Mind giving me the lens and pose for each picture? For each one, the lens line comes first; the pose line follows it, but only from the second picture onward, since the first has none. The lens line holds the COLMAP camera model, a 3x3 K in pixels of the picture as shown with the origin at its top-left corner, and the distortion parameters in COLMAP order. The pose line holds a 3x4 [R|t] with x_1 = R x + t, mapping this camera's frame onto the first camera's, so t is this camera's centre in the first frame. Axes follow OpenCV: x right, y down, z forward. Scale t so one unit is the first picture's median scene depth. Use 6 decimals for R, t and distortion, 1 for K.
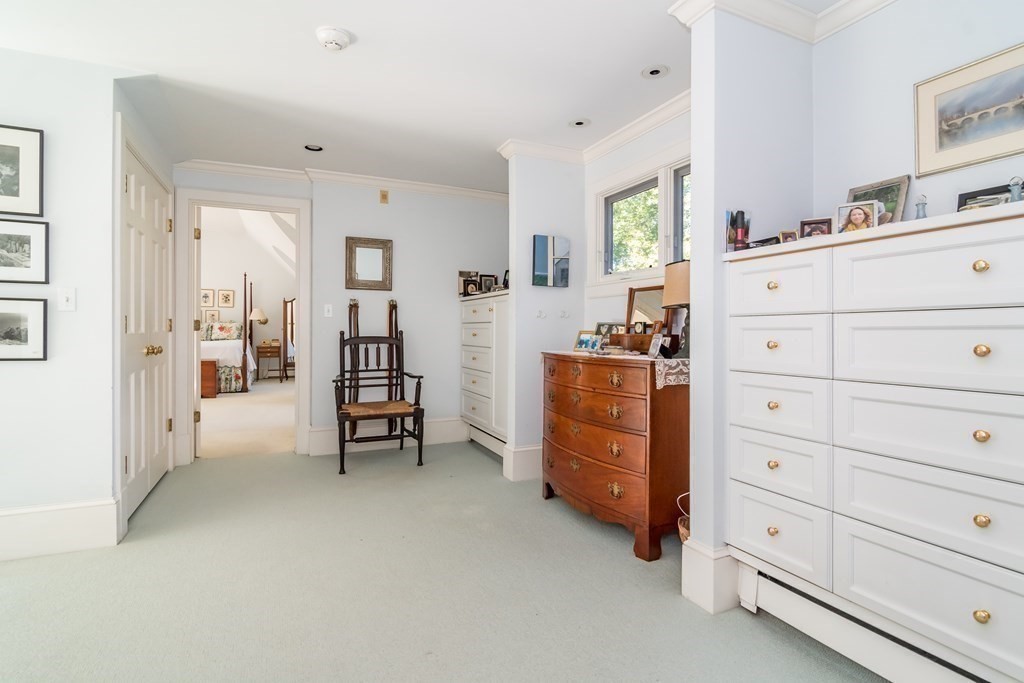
lens RADIAL K [[520.6, 0, 512.0], [0, 520.6, 341.5], [0, 0, 1]] dist [-0.000370, -0.000040]
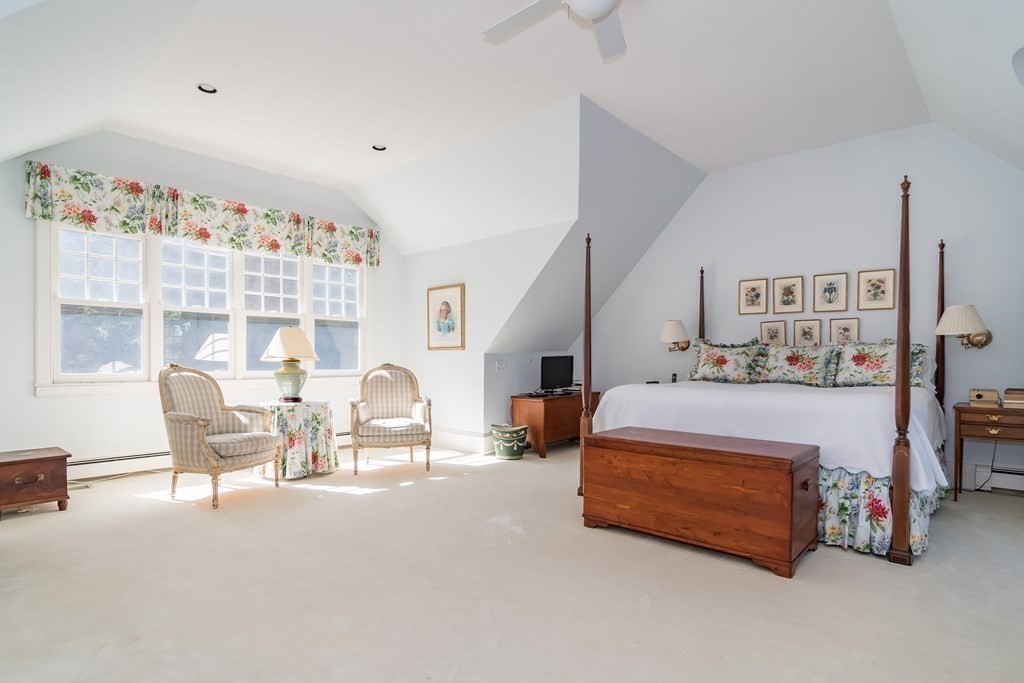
lens RADIAL K [[541.7, 0, 511.8], [0, 541.7, 366.4], [0, 0, 1]] dist [-0.001385, -0.000349]
pose [[0.399520, 0.007681, -0.916692, -0.269614], [-0.021954, 0.999758, -0.001191, -0.012038], [0.916462, 0.020601, 0.399592, 0.568918]]
